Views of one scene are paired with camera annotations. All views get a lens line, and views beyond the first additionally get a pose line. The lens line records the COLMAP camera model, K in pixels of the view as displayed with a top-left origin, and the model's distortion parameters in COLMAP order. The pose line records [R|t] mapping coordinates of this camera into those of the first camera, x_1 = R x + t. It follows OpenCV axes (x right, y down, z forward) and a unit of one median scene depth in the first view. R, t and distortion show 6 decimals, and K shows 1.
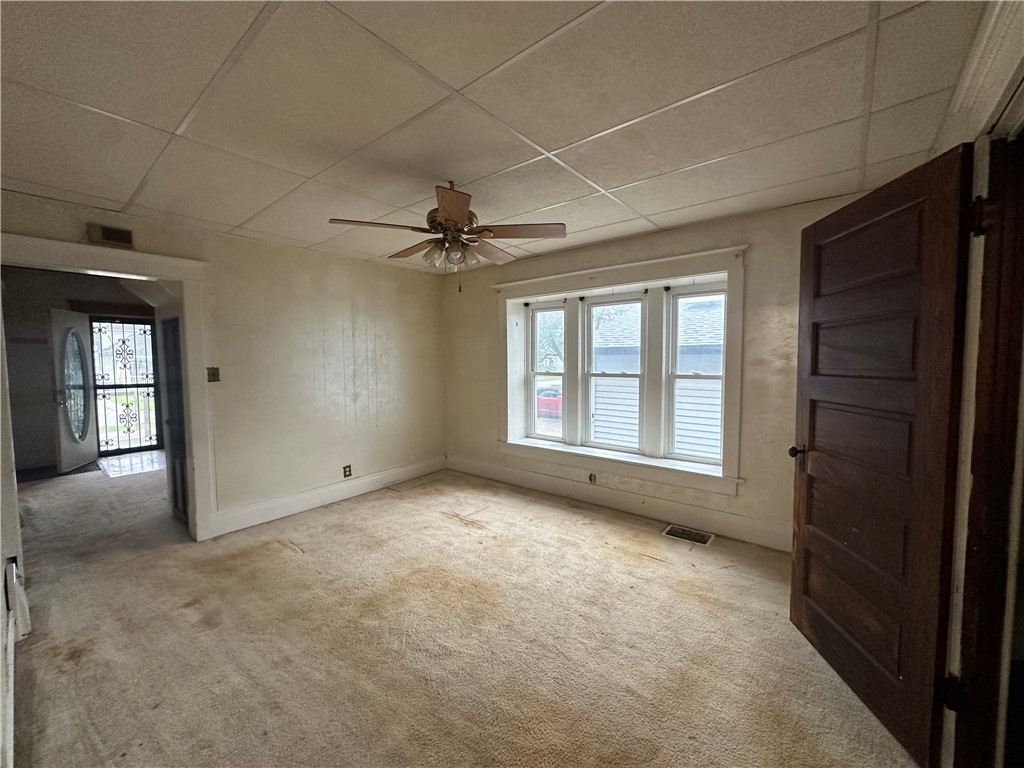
lens RADIAL K [[408.9, 0, 514.0], [0, 408.9, 381.9], [0, 0, 1]] dist [-0.002739, 0.000377]
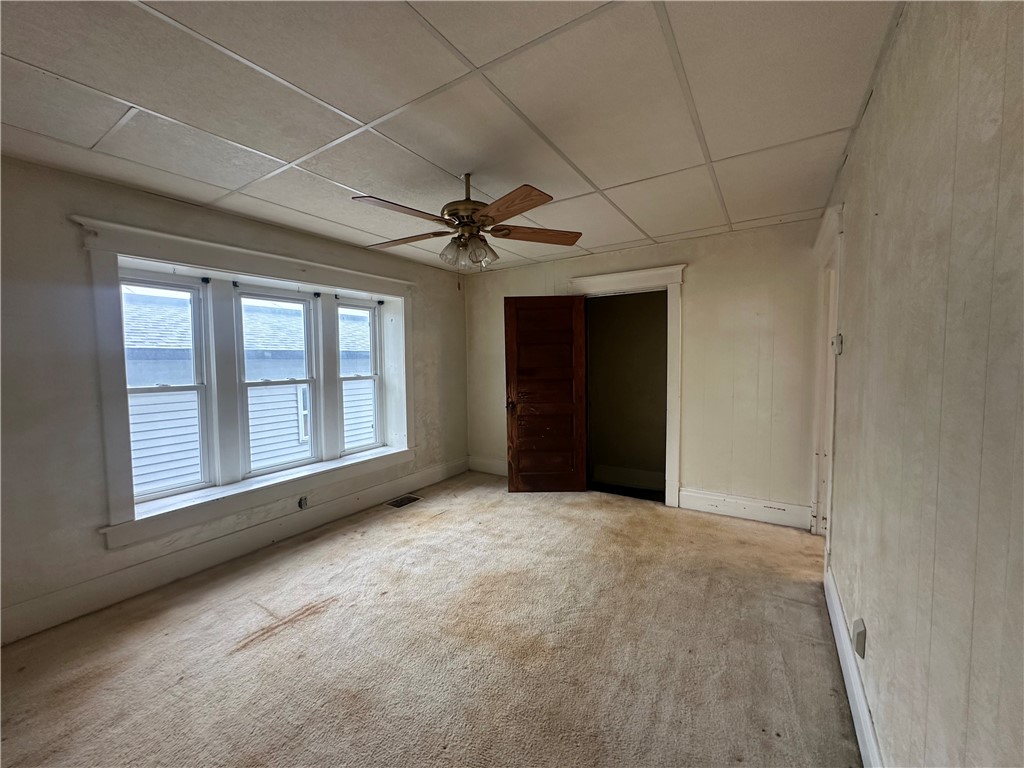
lens RADIAL K [[408.9, 0, 508.7], [0, 408.9, 385.1], [0, 0, 1]] dist [-0.002739, 0.000377]
pose [[-0.115462, -0.054745, 0.991802, -0.758540], [0.068801, 0.995641, 0.062966, -0.037647], [-0.990926, 0.075508, -0.111193, 0.705842]]
